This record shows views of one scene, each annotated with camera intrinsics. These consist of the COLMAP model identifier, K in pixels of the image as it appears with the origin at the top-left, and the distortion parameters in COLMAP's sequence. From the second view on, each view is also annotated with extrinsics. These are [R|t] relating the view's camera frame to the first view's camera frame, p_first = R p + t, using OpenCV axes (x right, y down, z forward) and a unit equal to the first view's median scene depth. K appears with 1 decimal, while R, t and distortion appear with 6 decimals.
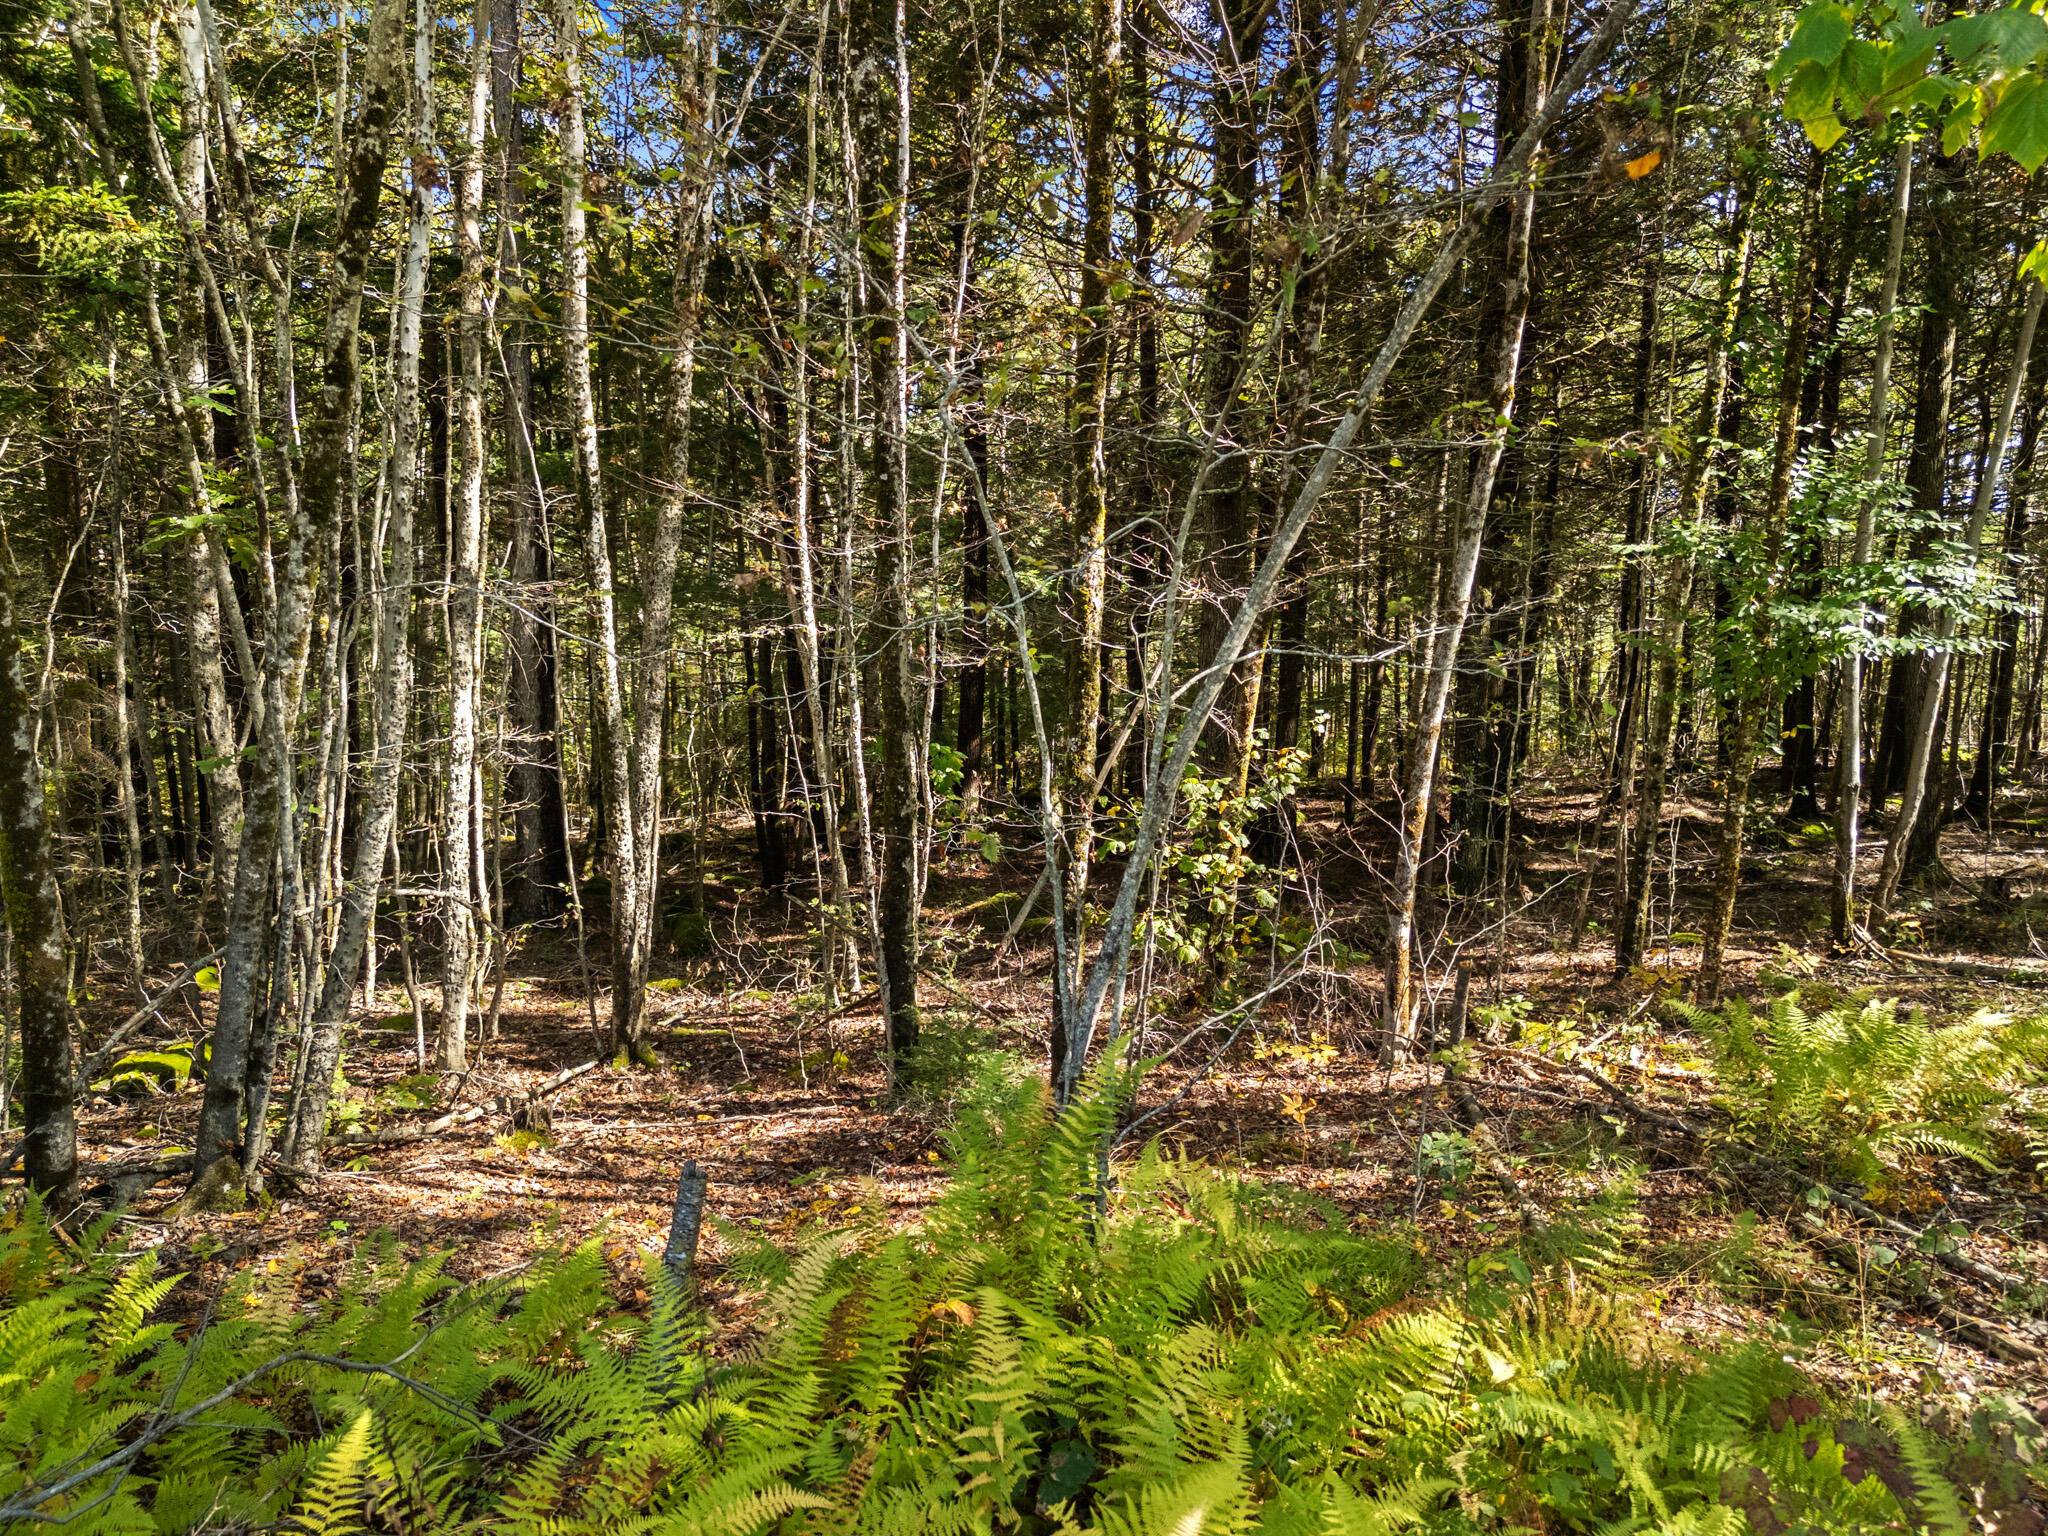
lens RADIAL K [[1388.9, 0, 1065.5], [0, 1388.9, 772.5], [0, 0, 1]] dist [0.020750, -0.036432]
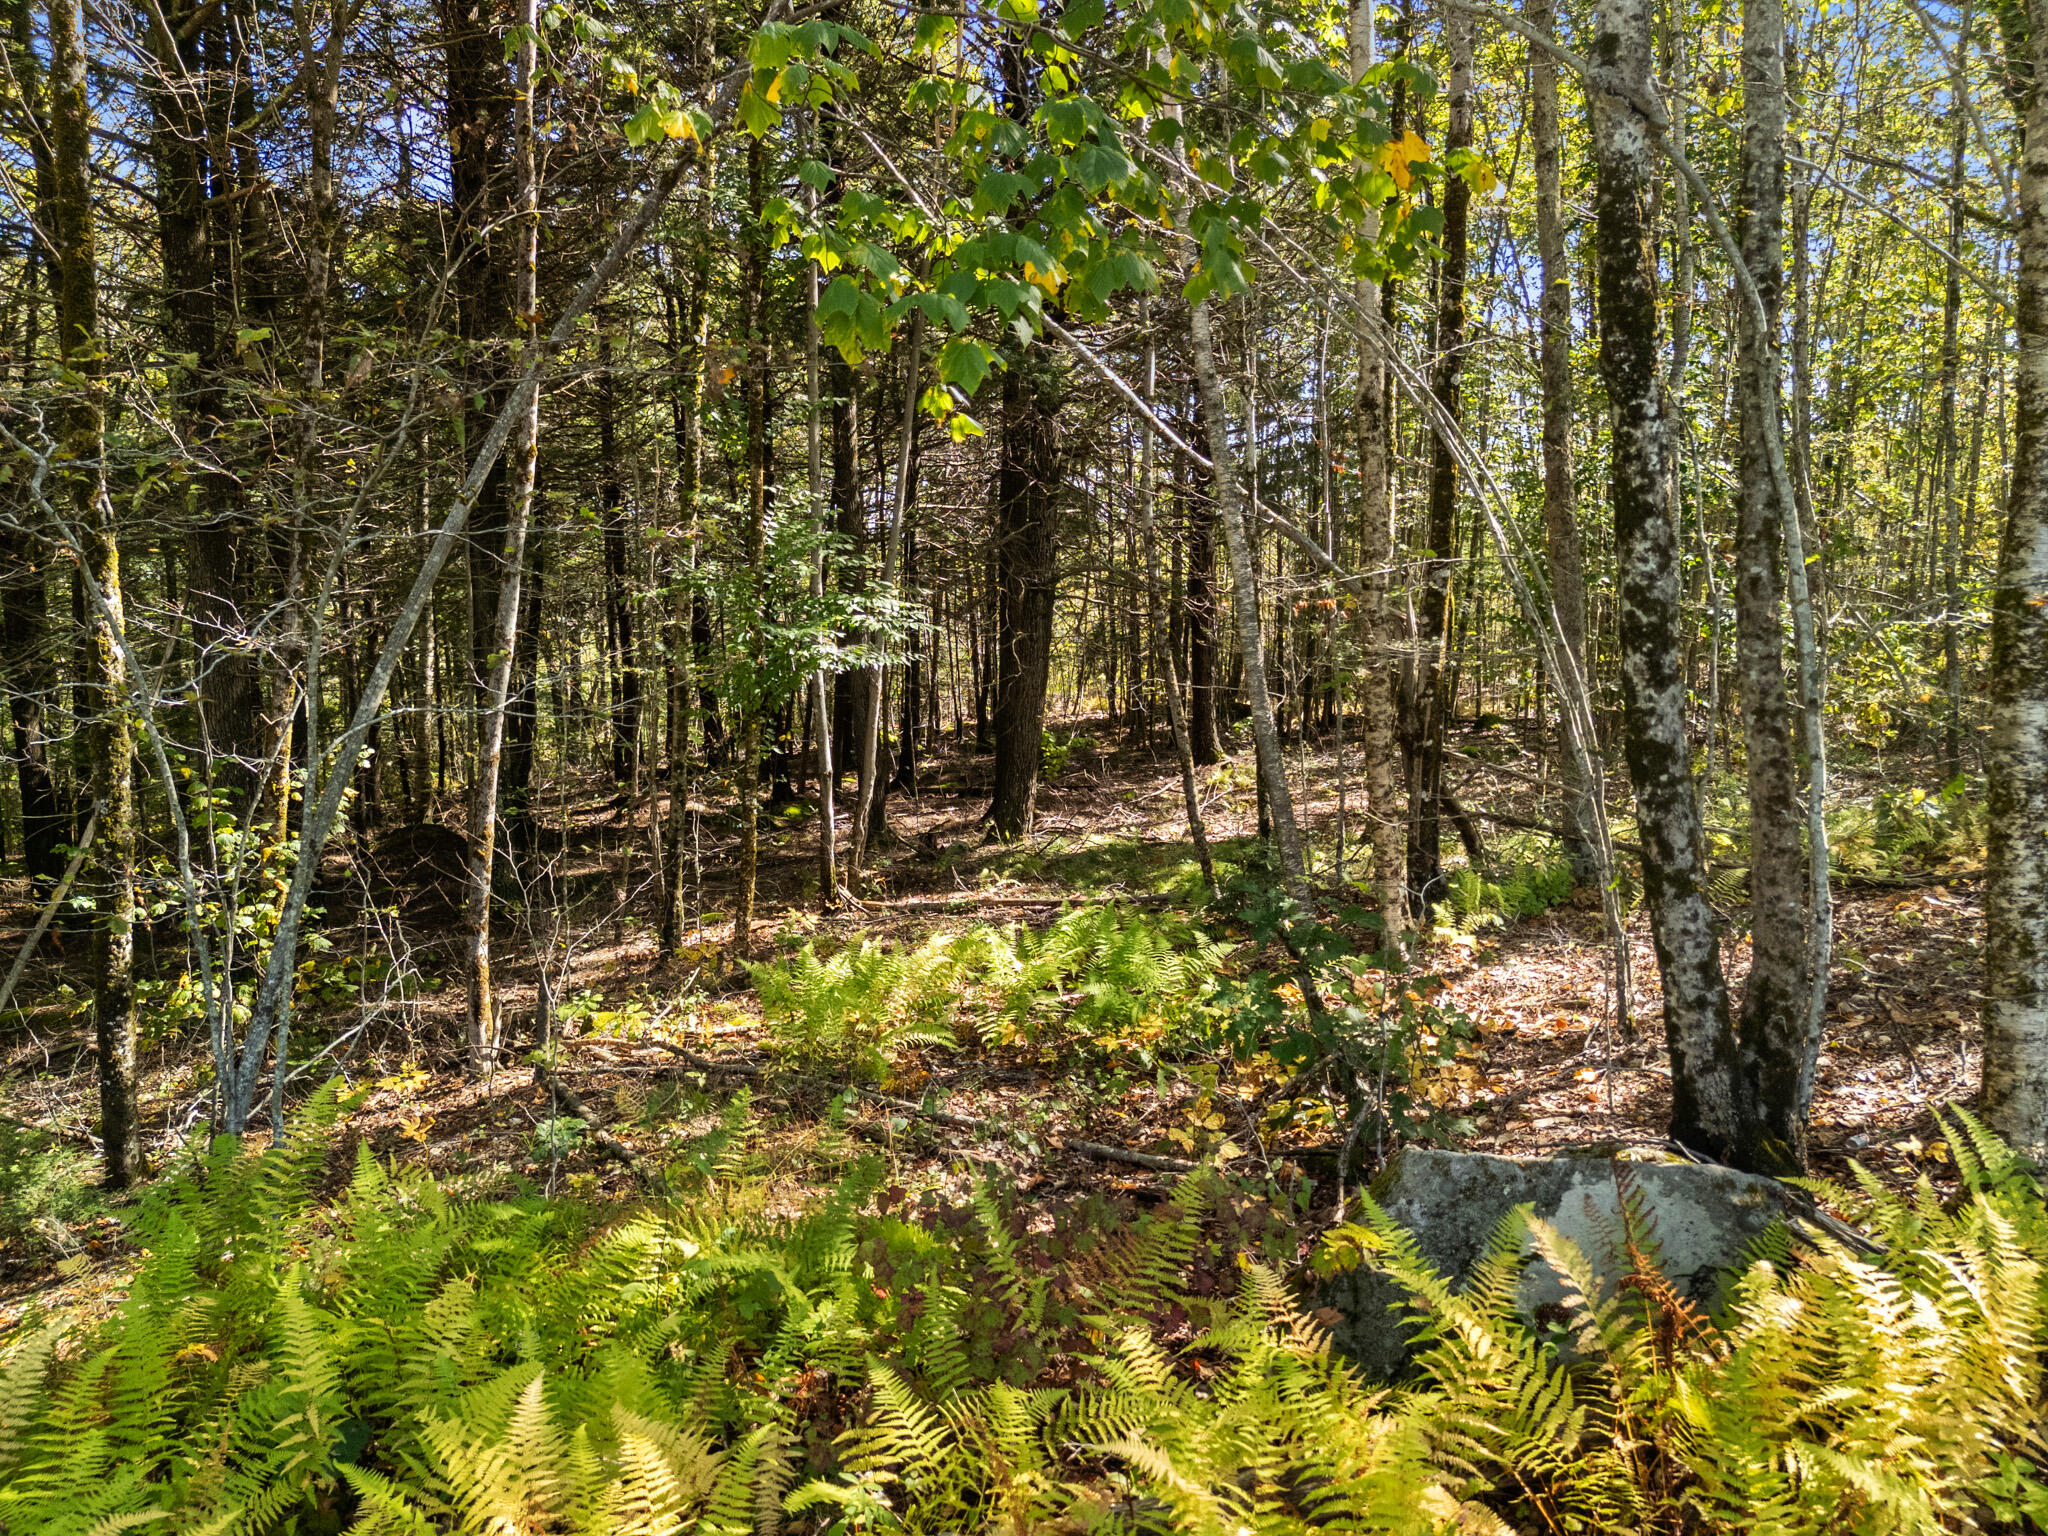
lens RADIAL K [[1388.9, 0, 1065.5], [0, 1388.9, 772.5], [0, 0, 1]] dist [0.020750, -0.036432]
pose [[0.760426, -0.085851, 0.643726, -0.081038], [0.087482, 0.995731, 0.029456, -0.011327], [-0.643506, 0.033916, 0.764689, -0.092526]]
